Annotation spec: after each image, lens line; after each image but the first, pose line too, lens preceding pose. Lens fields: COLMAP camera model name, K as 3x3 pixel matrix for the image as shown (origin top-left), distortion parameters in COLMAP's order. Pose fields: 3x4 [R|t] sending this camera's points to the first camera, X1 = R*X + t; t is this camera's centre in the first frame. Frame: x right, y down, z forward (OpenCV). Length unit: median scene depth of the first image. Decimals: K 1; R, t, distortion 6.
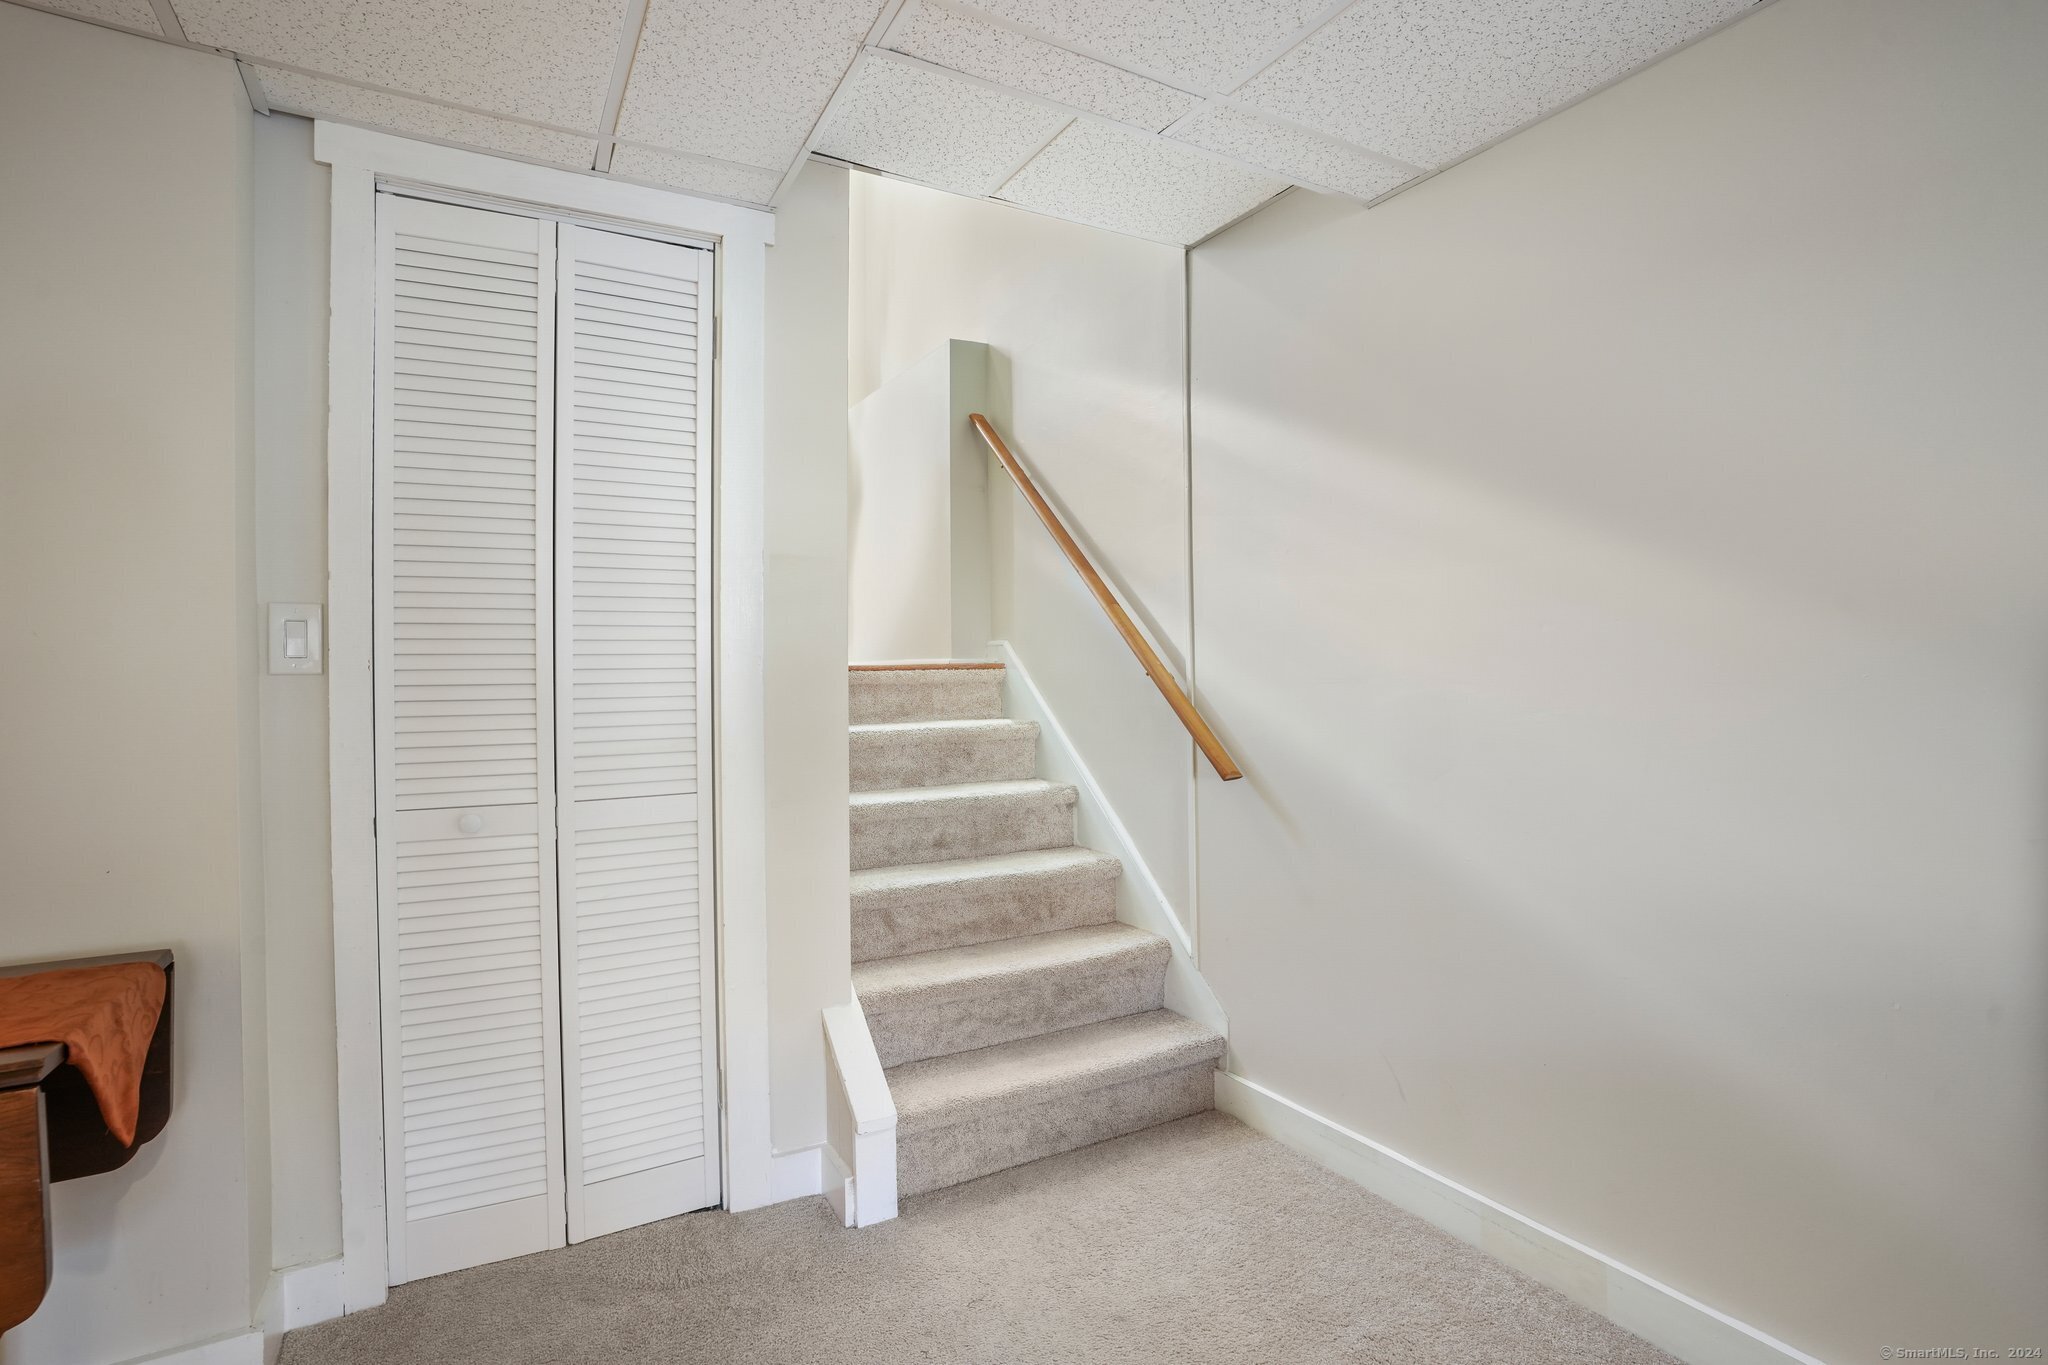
lens RADIAL K [[998.5, 0, 1026.9], [0, 998.5, 678.2], [0, 0, 1]] dist [-0.080979, 0.036475]
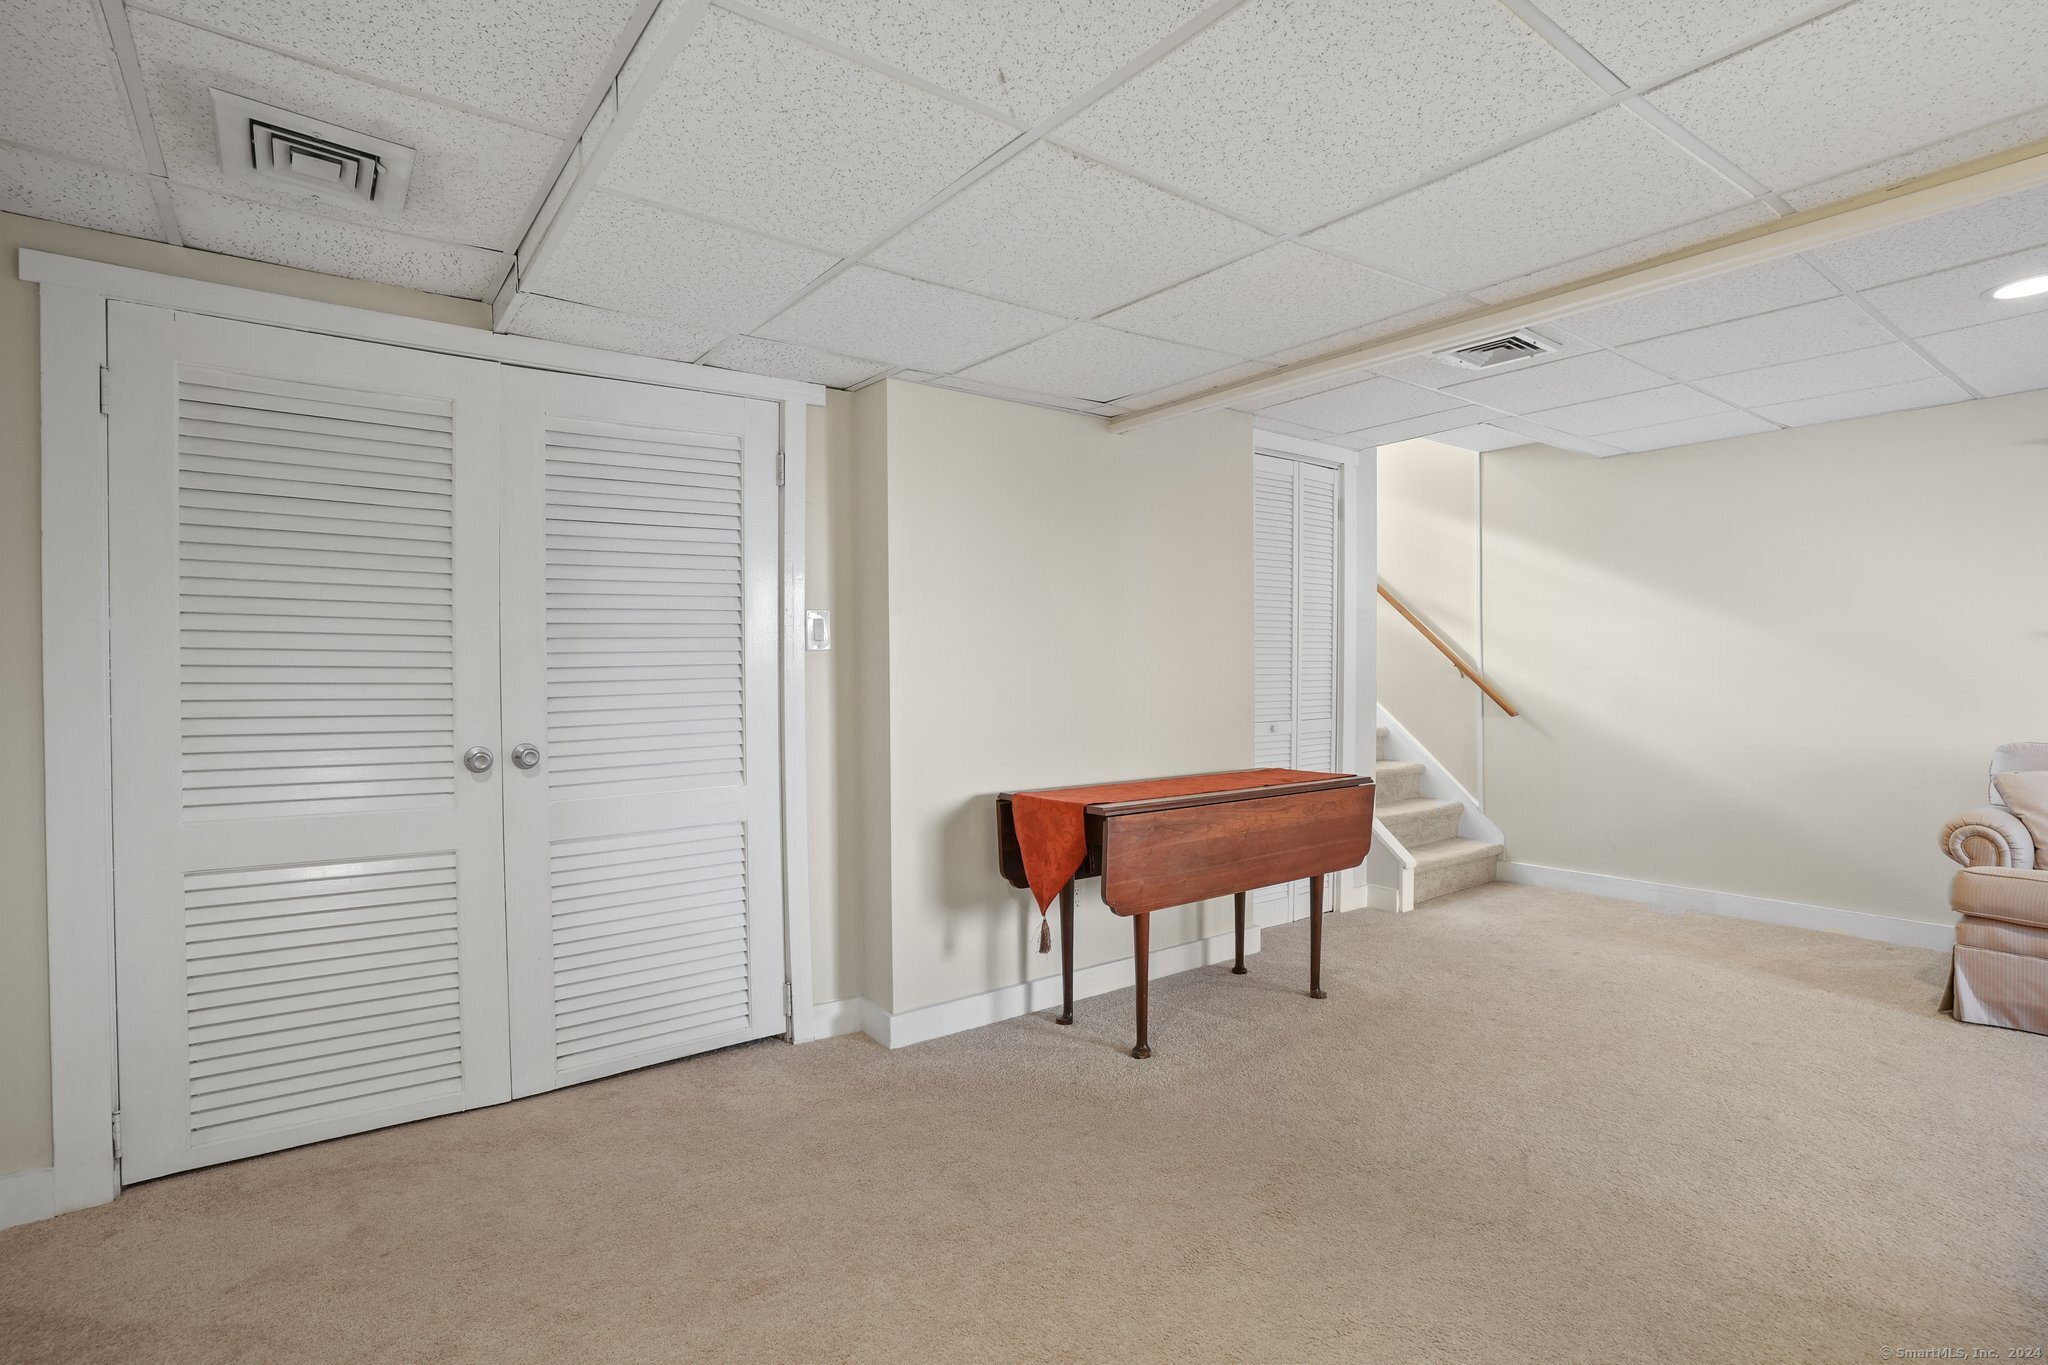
lens RADIAL K [[998.5, 0, 1026.9], [0, 998.5, 678.2], [0, 0, 1]] dist [-0.080979, 0.036475]
pose [[0.989675, 0.010206, 0.142967, -1.079106], [-0.012051, 0.999855, 0.012043, 0.004907], [-0.142824, -0.013641, 0.989654, -0.879211]]
